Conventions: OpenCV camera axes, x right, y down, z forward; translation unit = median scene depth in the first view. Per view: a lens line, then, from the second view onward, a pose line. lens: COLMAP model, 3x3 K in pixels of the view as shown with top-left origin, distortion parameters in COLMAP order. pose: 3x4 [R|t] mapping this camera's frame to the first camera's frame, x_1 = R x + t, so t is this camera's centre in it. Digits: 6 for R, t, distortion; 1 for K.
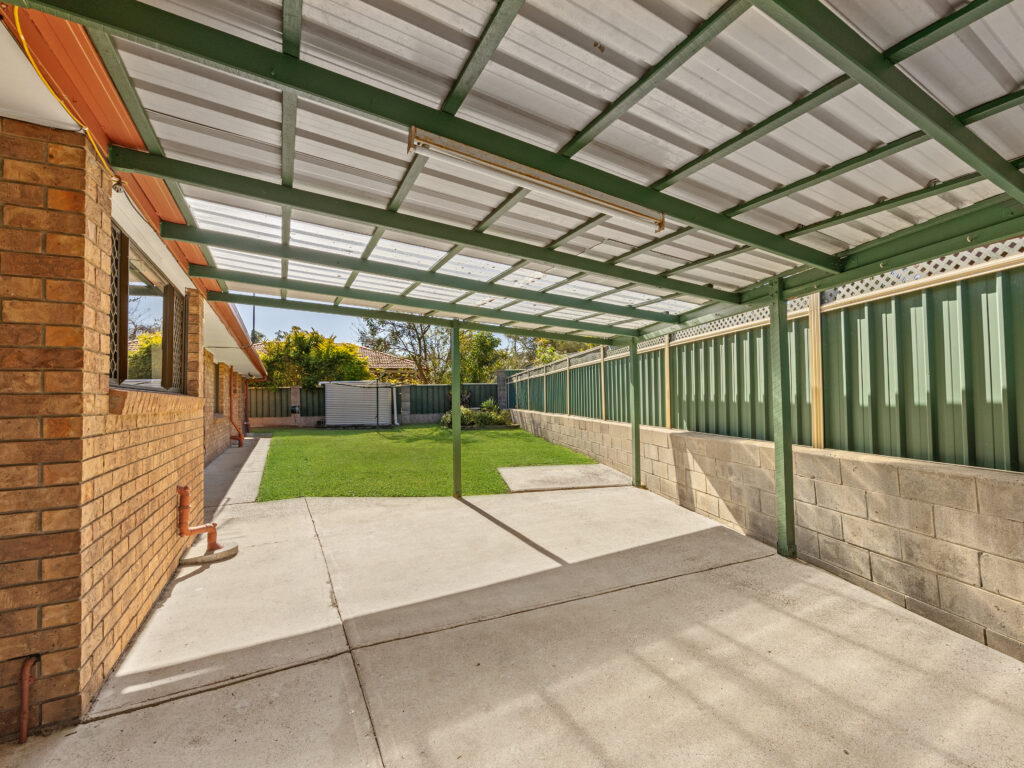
lens RADIAL K [[463.7, 0, 509.8], [0, 463.7, 386.3], [0, 0, 1]] dist [-0.014637, 0.002894]
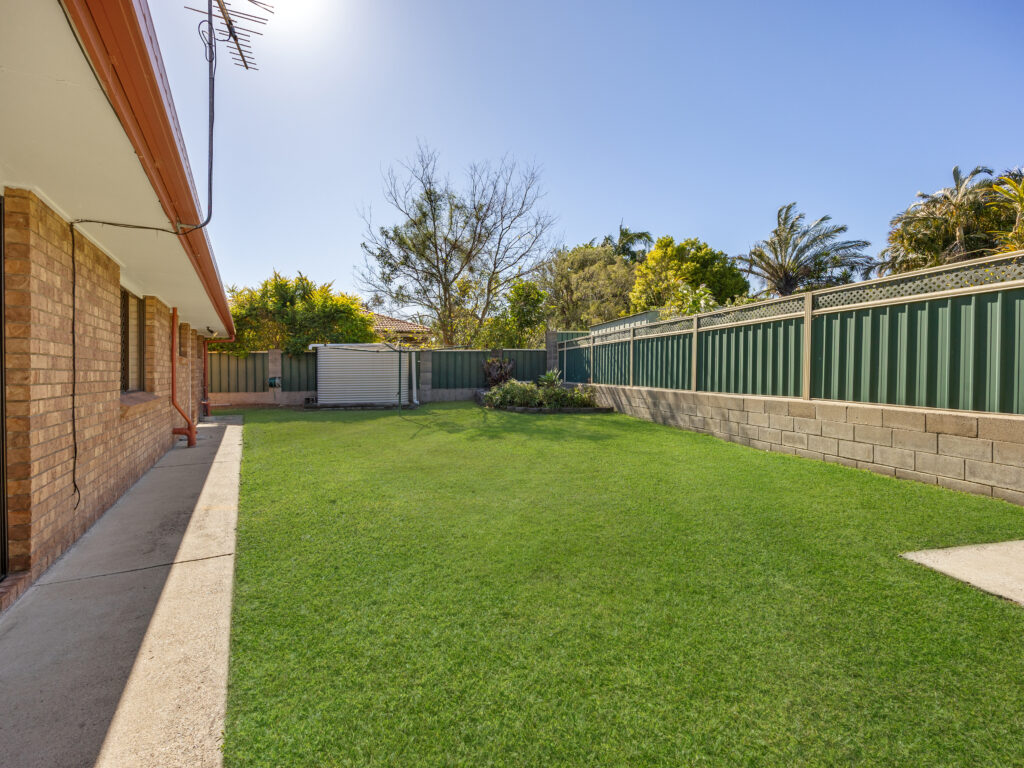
lens RADIAL K [[463.7, 0, 512.8], [0, 463.7, 358.6], [0, 0, 1]] dist [-0.014637, 0.002894]
pose [[0.998037, 0.007900, 0.062132, -0.135696], [-0.007960, 0.999968, 0.000708, 0.009231], [-0.062124, -0.001201, 0.998068, 0.250157]]
